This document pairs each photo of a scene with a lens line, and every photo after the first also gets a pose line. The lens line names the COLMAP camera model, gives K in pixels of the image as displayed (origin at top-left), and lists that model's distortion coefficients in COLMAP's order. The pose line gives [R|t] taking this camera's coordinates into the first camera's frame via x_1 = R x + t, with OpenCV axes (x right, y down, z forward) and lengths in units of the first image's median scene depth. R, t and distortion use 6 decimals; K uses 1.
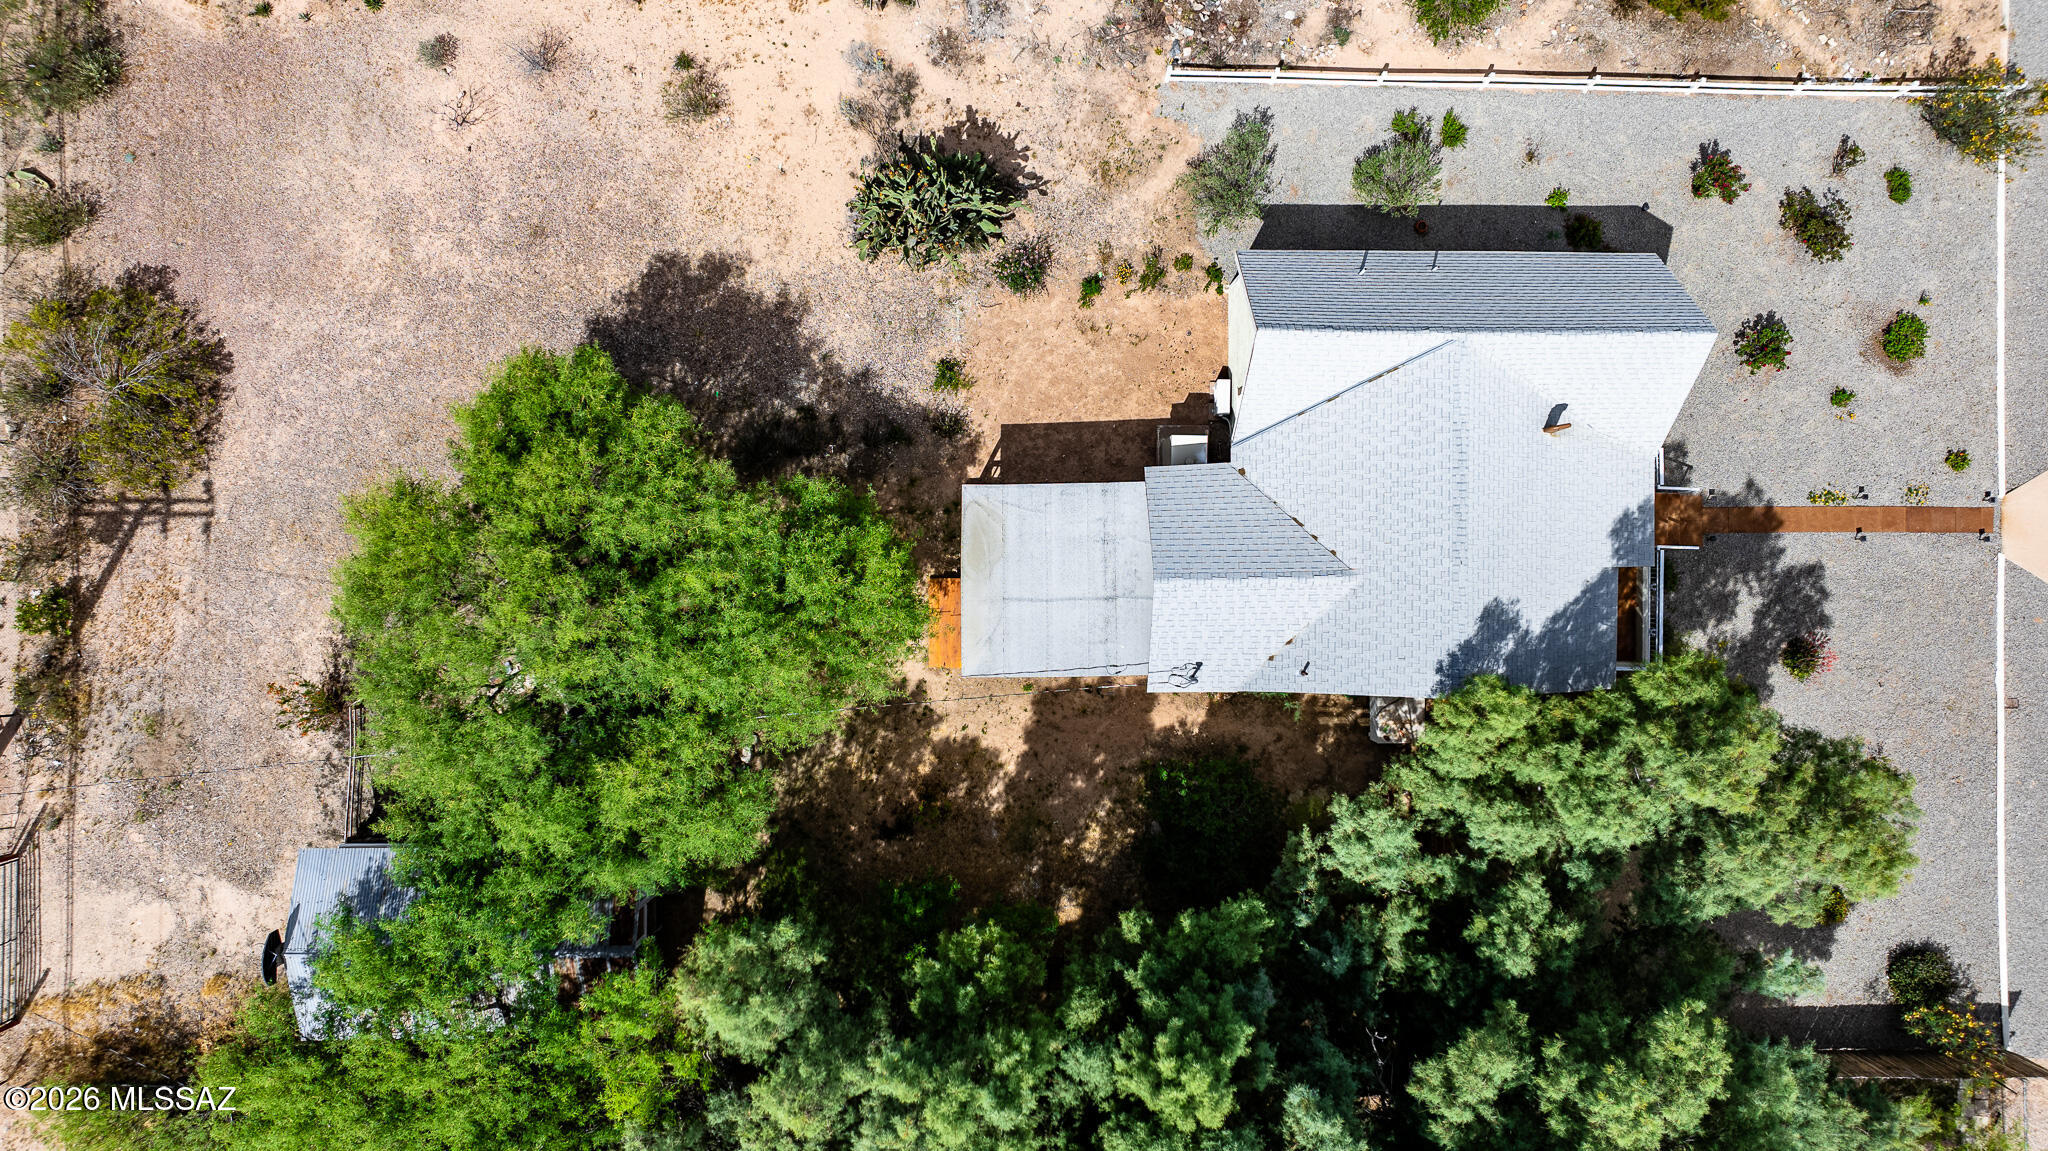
lens RADIAL K [[1446.6, 0, 1024.3], [0, 1446.6, 576.6], [0, 0, 1]] dist [-0.020027, 0.007723]
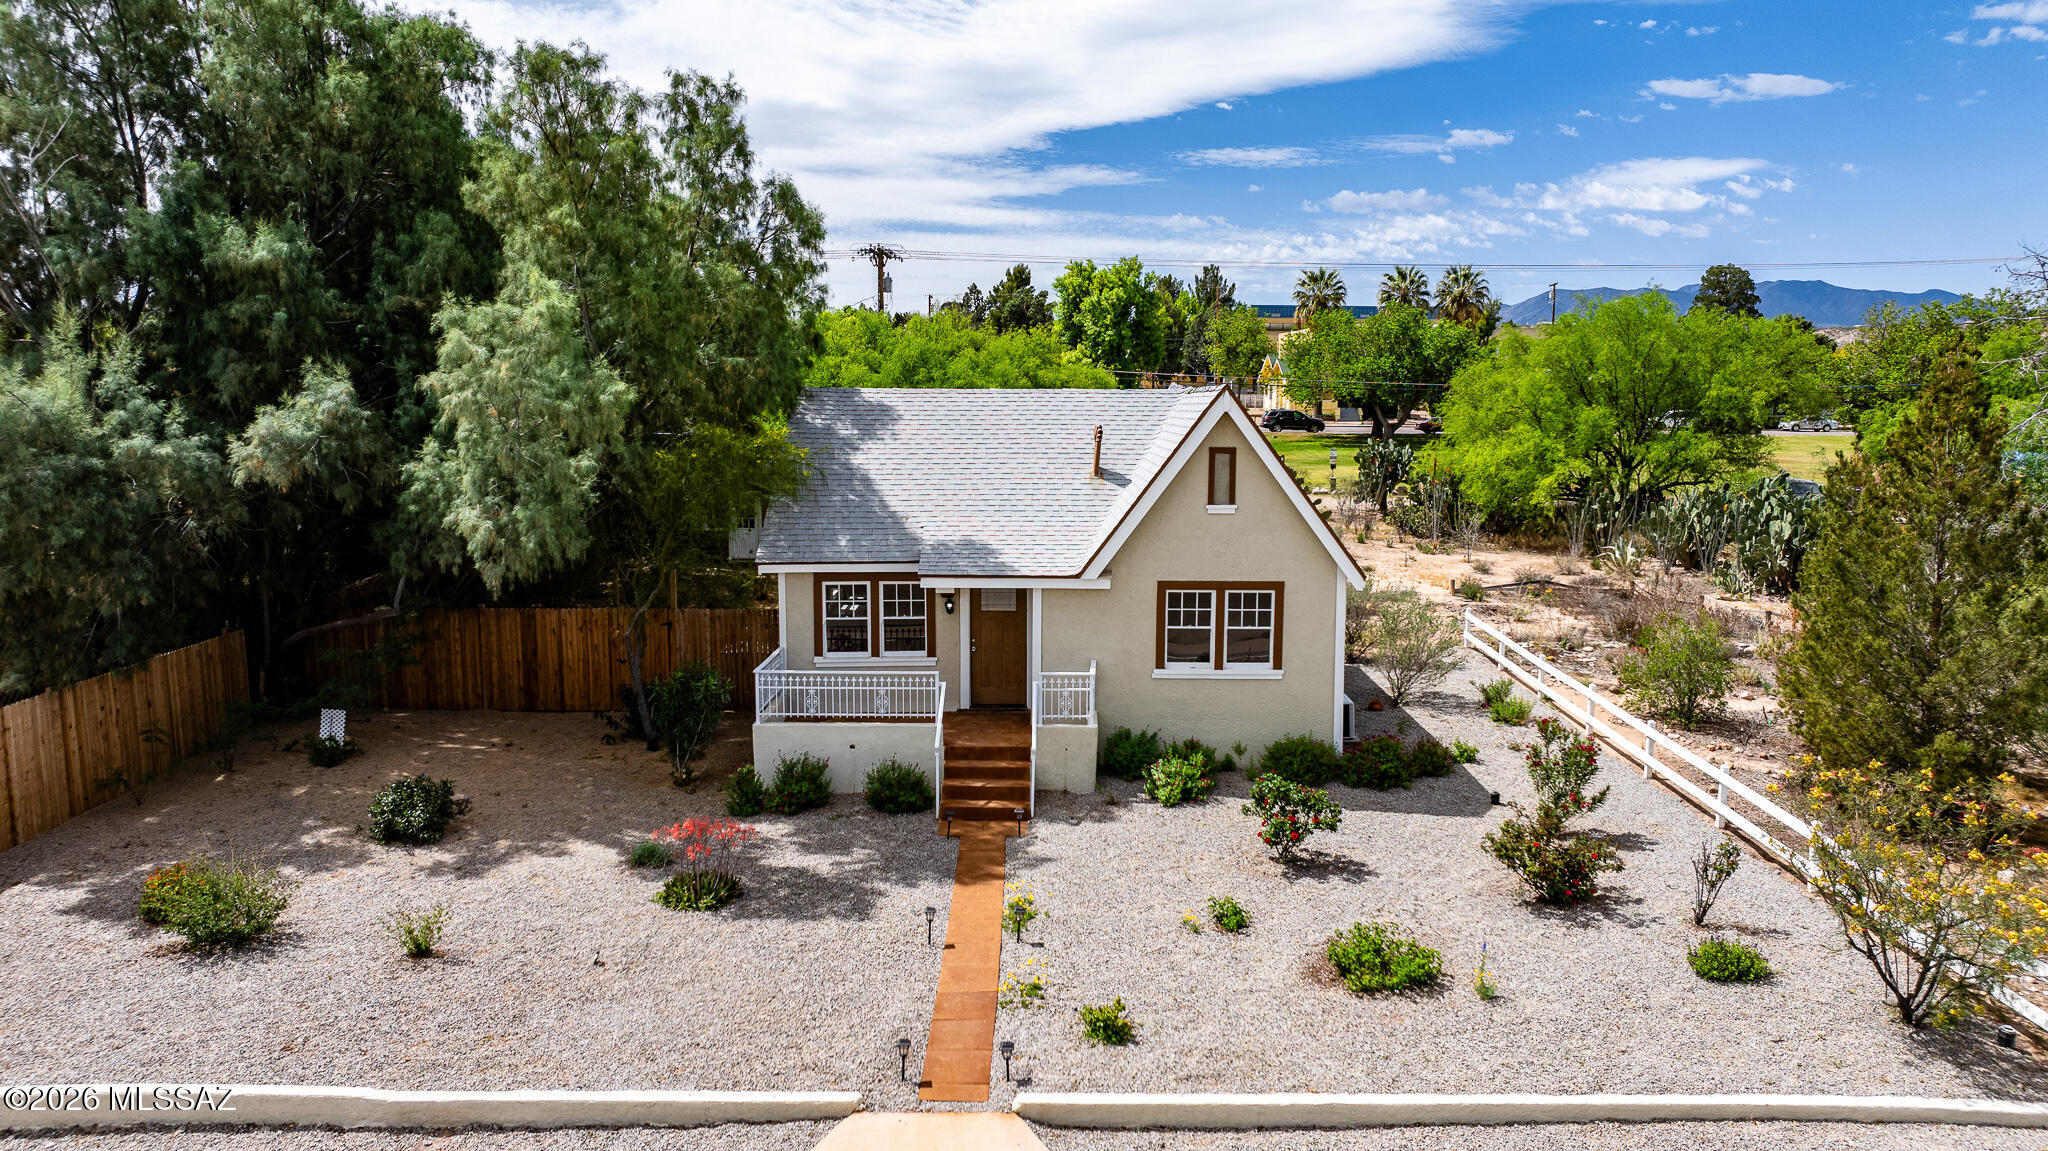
lens RADIAL K [[1446.6, 0, 1028.3], [0, 1446.6, 573.1], [0, 0, 1]] dist [-0.020027, 0.007723]
pose [[-0.009156, 0.119770, -0.992759, 1.045276], [-0.999810, -0.018207, 0.007025, -0.060783], [-0.017234, 0.992635, 0.119914, 0.847061]]
